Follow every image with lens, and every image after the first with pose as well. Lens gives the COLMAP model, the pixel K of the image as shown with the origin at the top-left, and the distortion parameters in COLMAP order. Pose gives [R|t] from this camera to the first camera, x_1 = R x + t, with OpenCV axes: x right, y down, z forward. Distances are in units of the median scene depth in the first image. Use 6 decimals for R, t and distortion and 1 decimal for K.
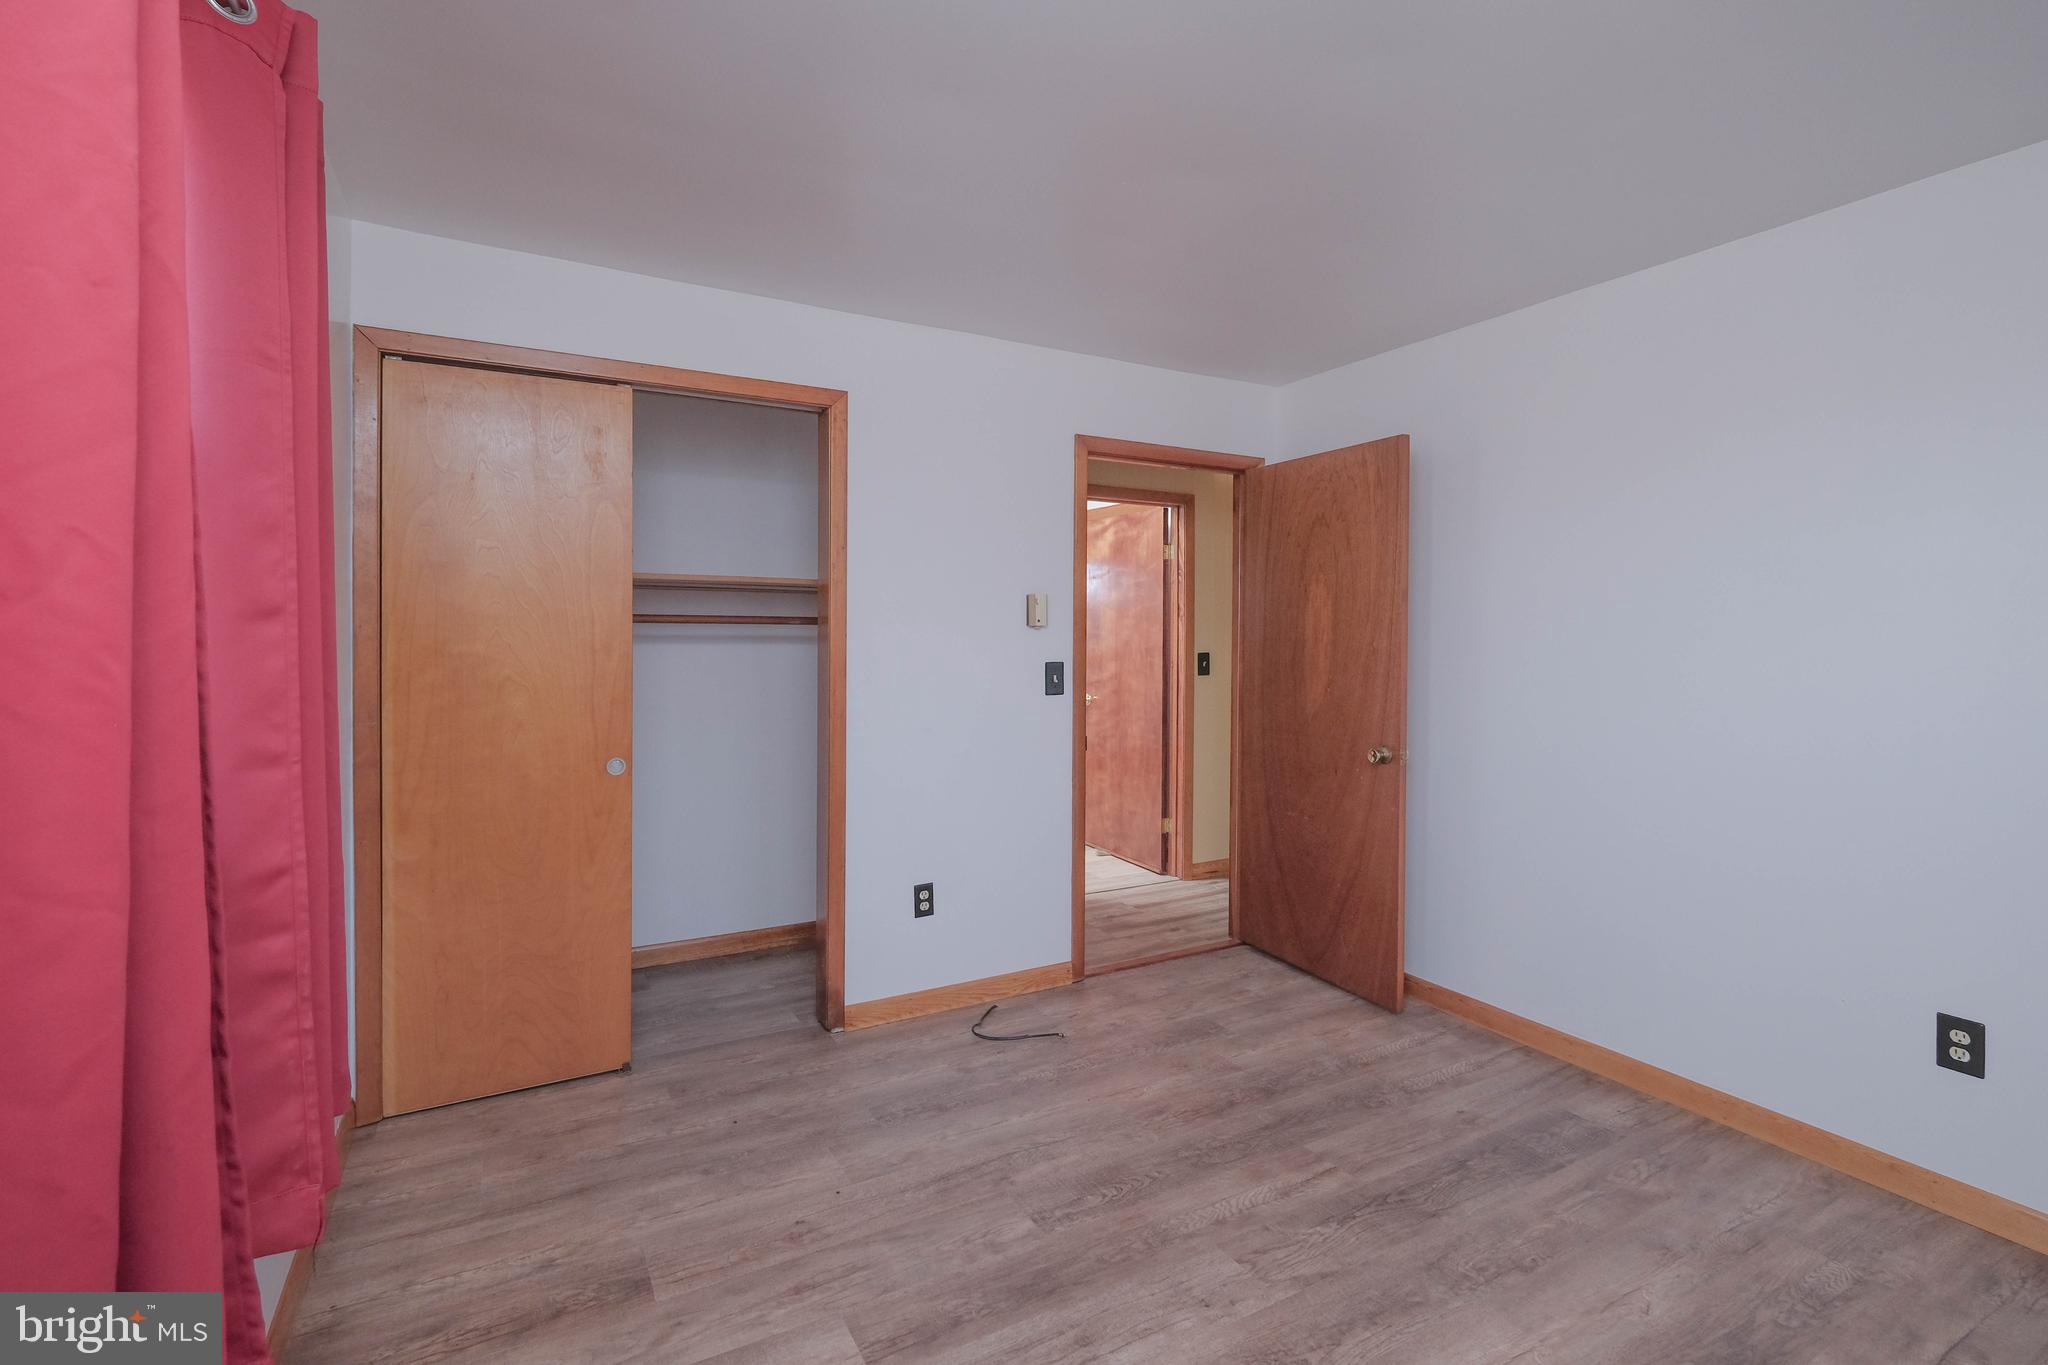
lens RADIAL K [[925.7, 0, 958.7], [0, 925.7, 641.0], [0, 0, 1]] dist [-0.001044, -0.000625]
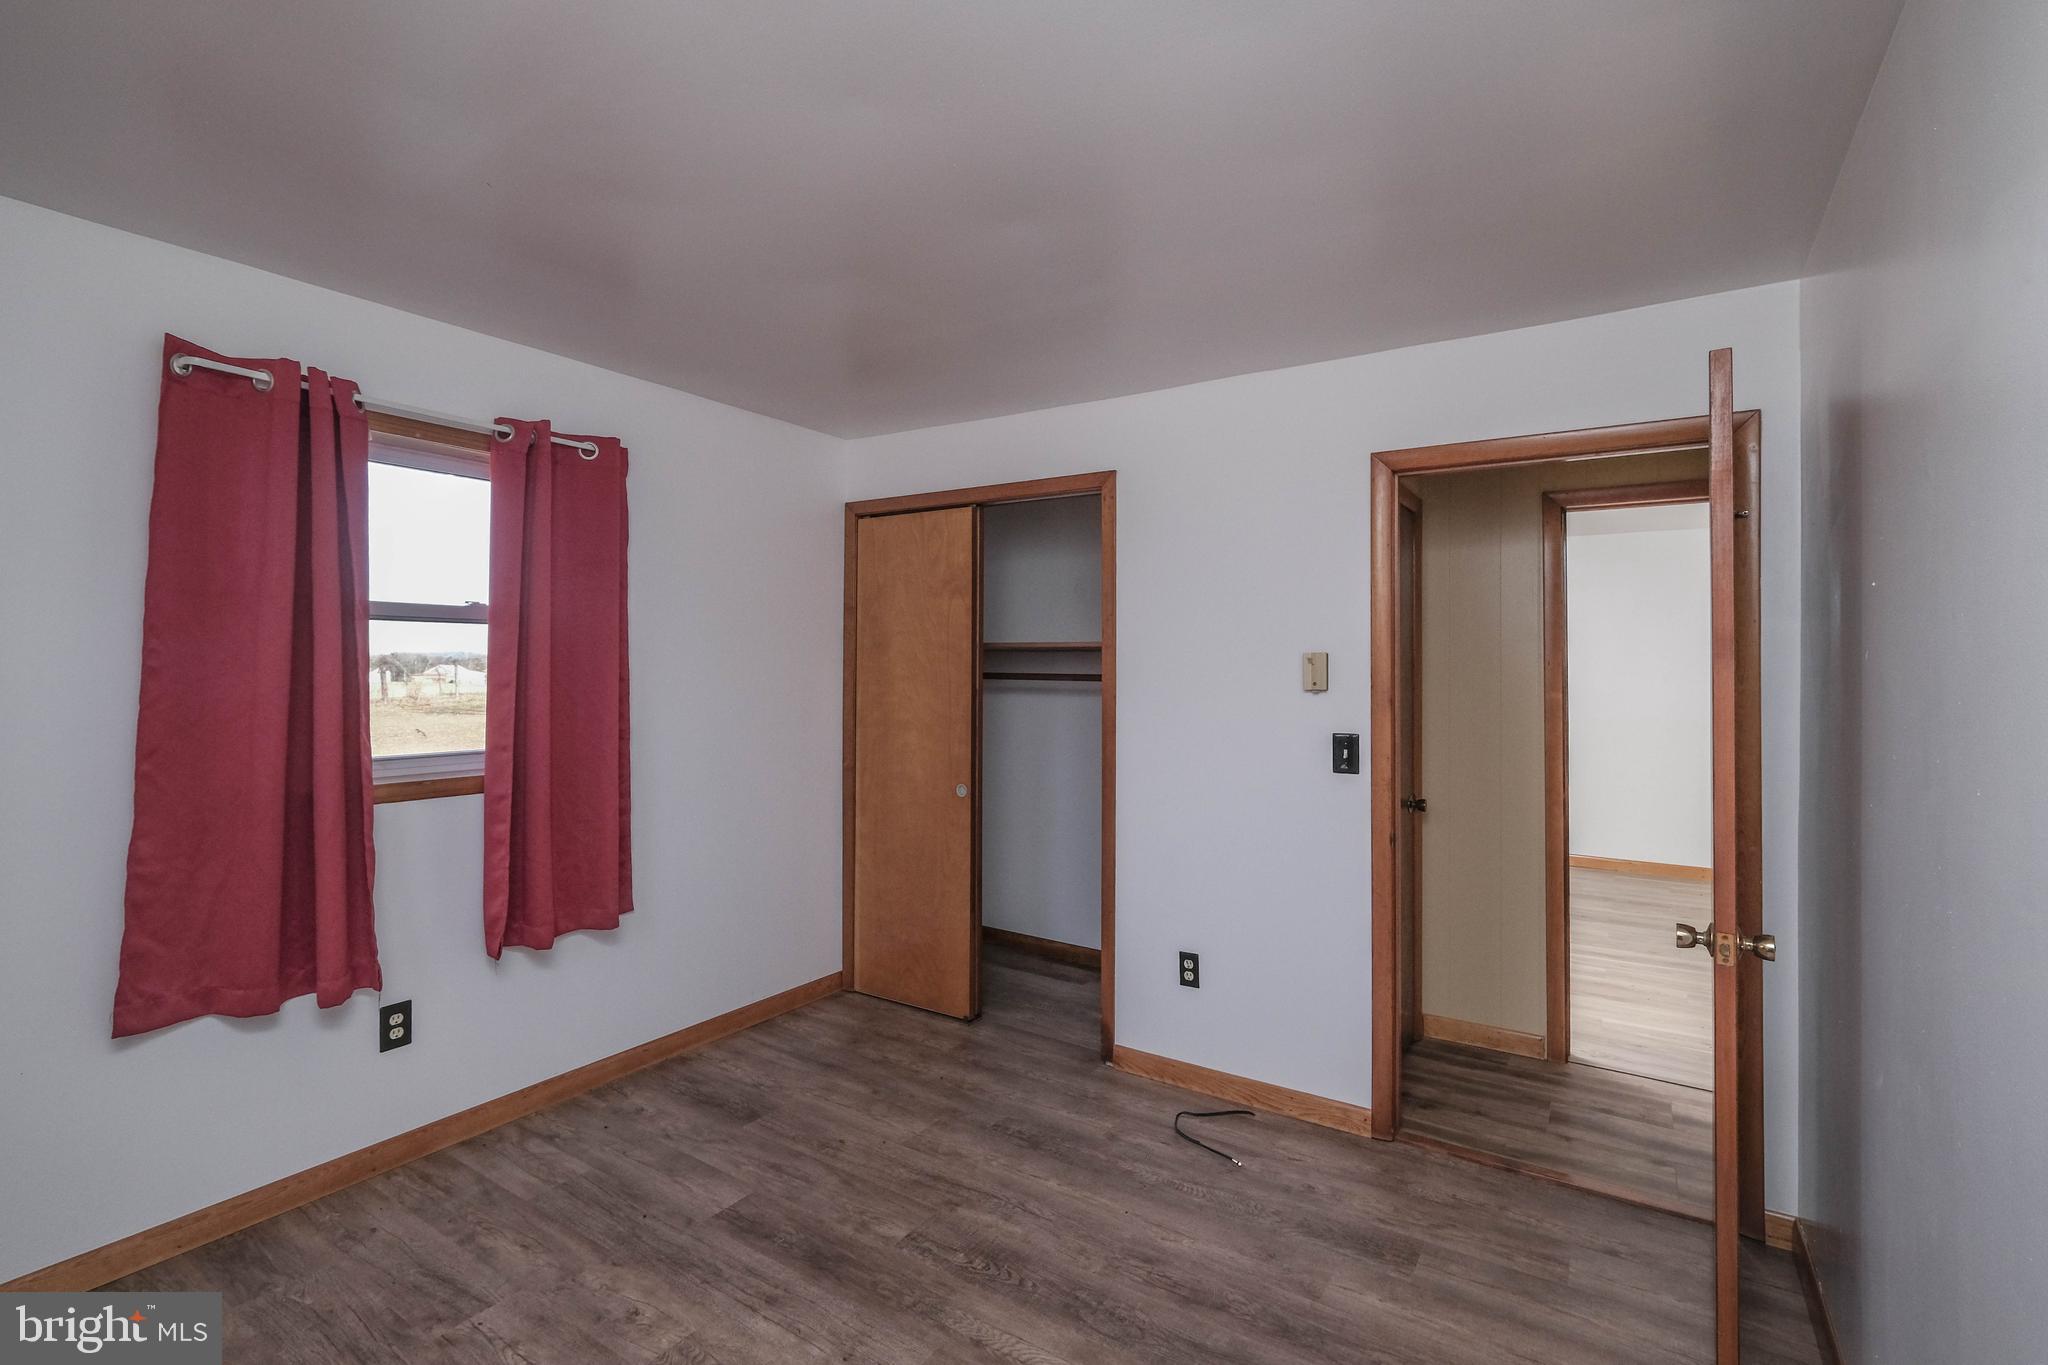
lens RADIAL K [[915.5, 0, 1040.0], [0, 915.5, 661.5], [0, 0, 1]] dist [-0.000463, -0.000471]
pose [[0.493734, -0.007312, -0.869582, 0.974079], [-0.011674, 0.999819, -0.015035, -0.037490], [0.869535, 0.017574, 0.493559, 0.513327]]
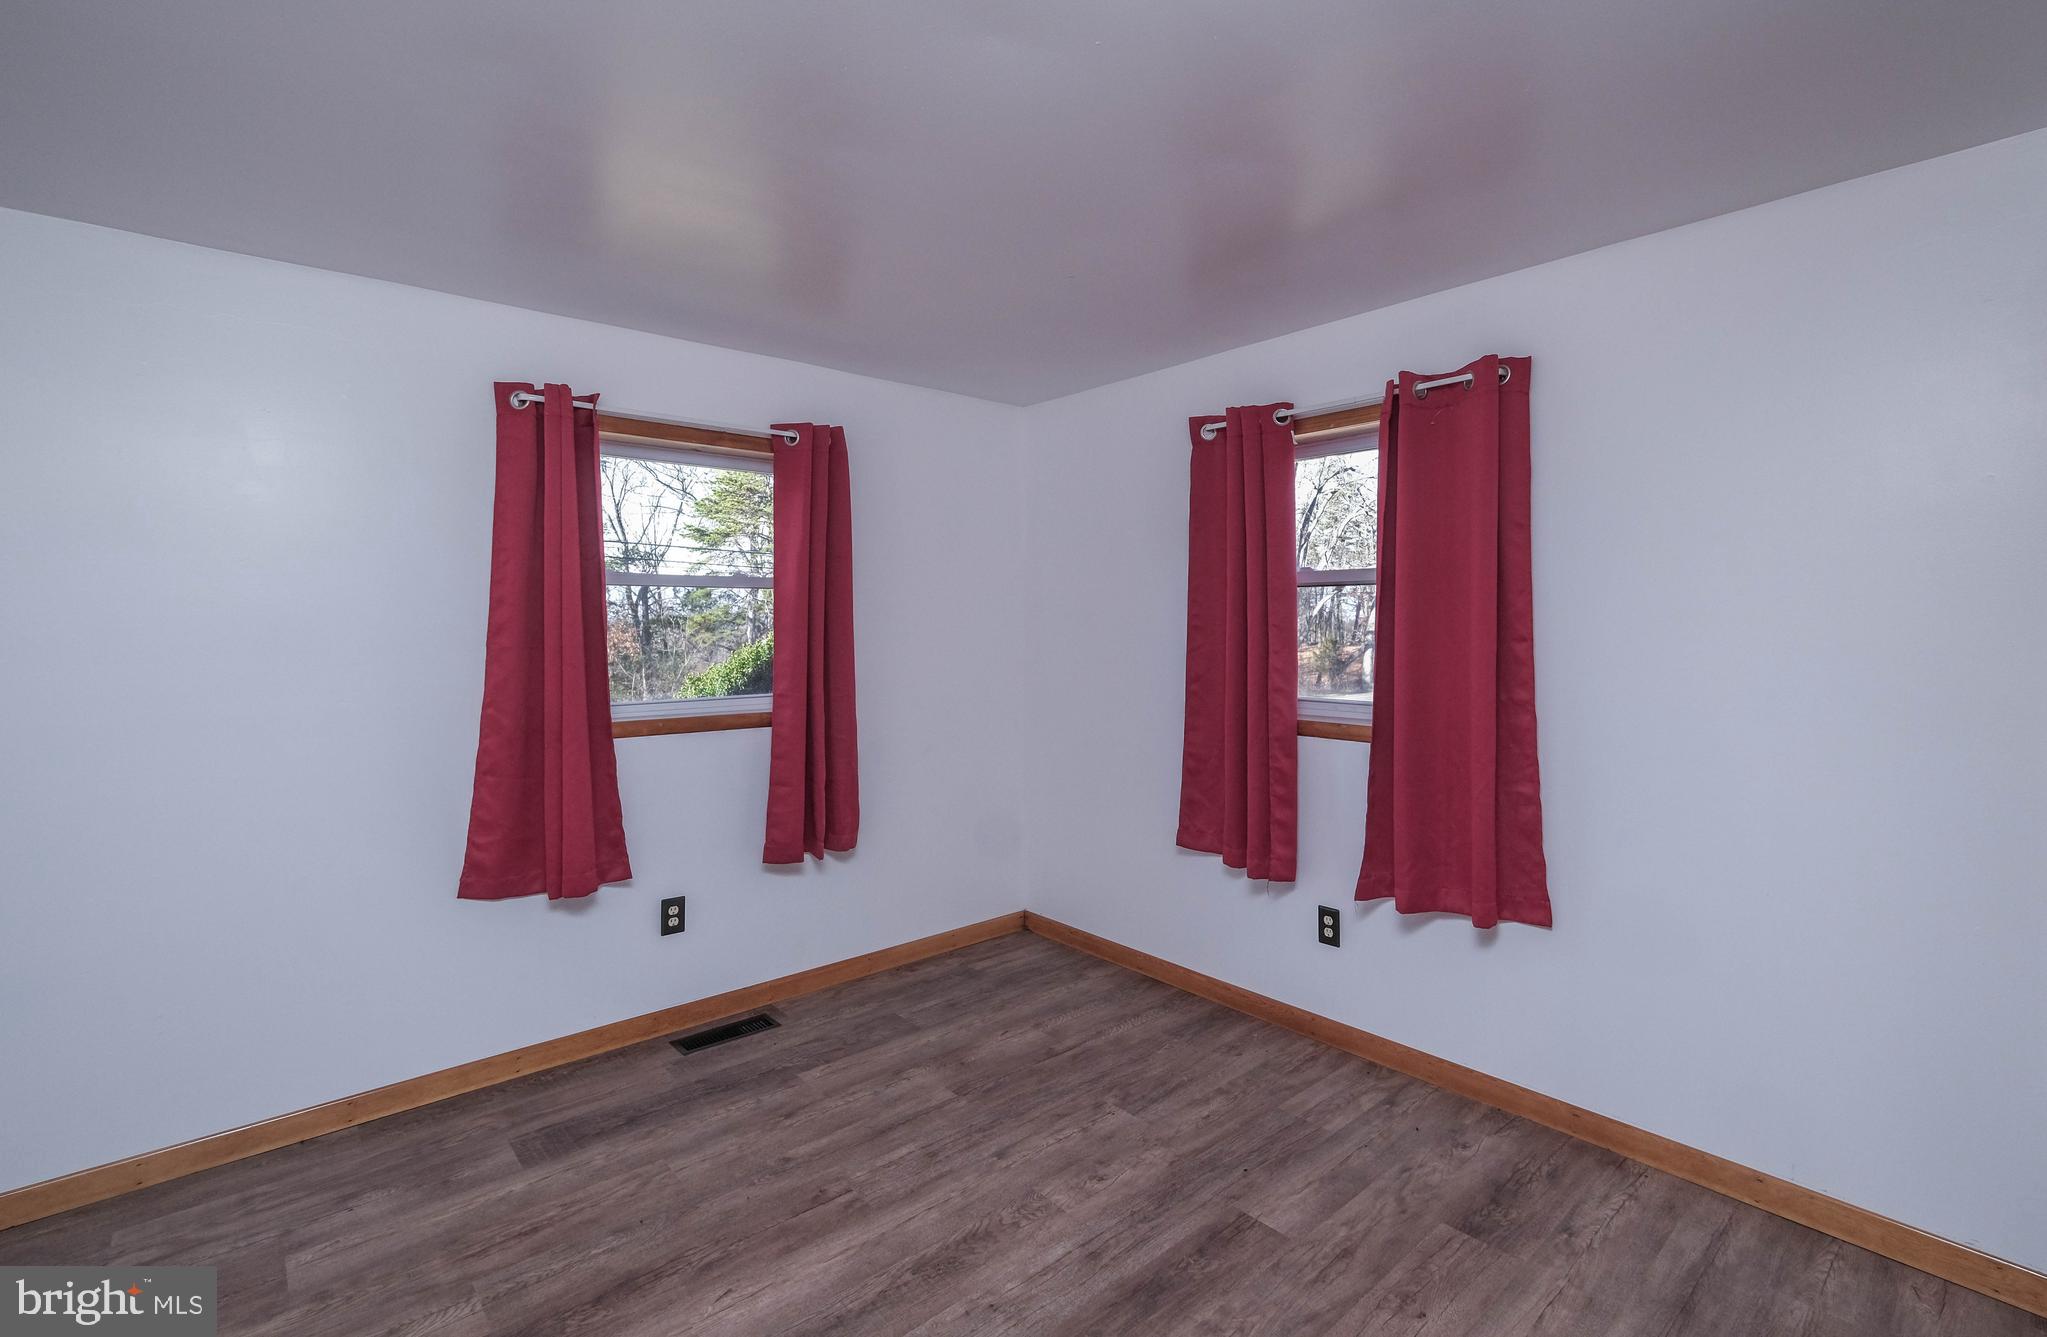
lens RADIAL K [[911.9, 0, 1038.9], [0, 911.9, 632.9], [0, 0, 1]] dist [0.000811, 0.000116]
pose [[-0.964673, 0.003785, -0.263423, 0.373688], [-0.002647, 0.999707, 0.024057, -0.057790], [0.263437, 0.023904, -0.964380, 1.532746]]
